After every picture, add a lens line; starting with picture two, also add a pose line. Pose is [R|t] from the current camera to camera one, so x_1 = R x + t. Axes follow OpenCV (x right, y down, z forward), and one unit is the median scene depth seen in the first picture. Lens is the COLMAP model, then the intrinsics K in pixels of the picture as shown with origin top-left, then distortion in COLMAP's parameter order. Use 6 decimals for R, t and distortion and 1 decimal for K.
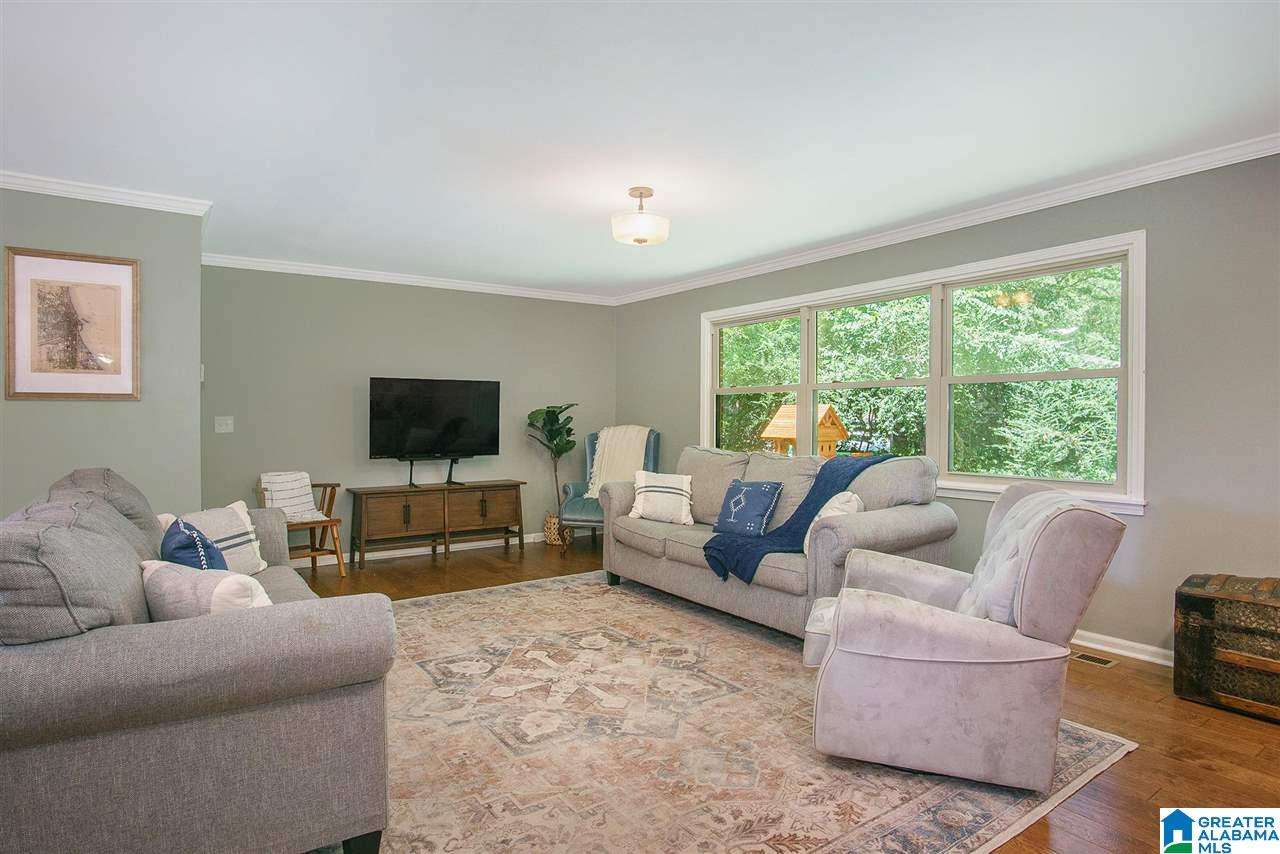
lens RADIAL K [[701.3, 0, 632.9], [0, 701.3, 425.3], [0, 0, 1]] dist [-0.024228, -0.001289]
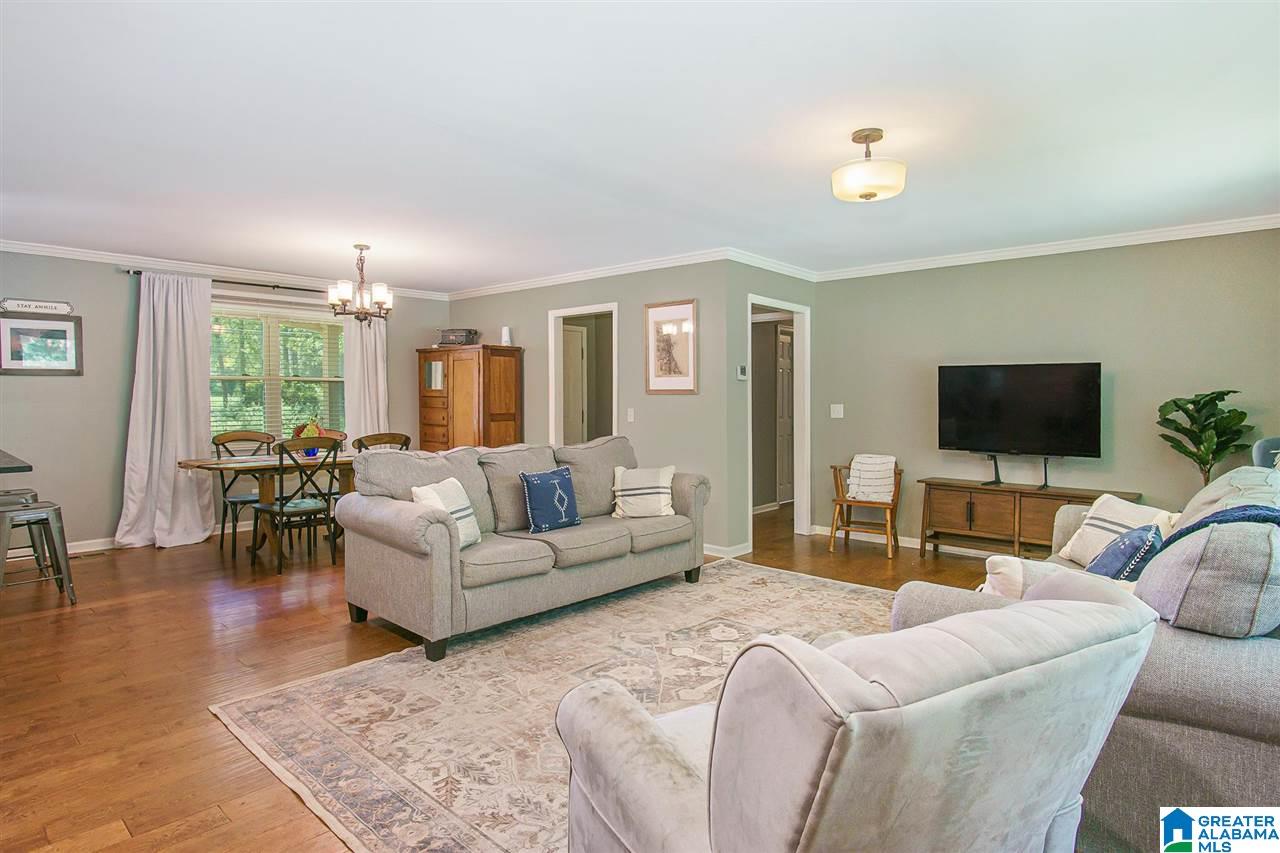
lens RADIAL K [[701.3, 0, 633.4], [0, 701.3, 417.0], [0, 0, 1]] dist [-0.024228, -0.001289]
pose [[0.216370, 0.028060, -0.975908, 0.752966], [-0.017535, 0.999537, 0.024852, -0.021860], [0.976154, 0.011736, 0.216762, 0.565842]]
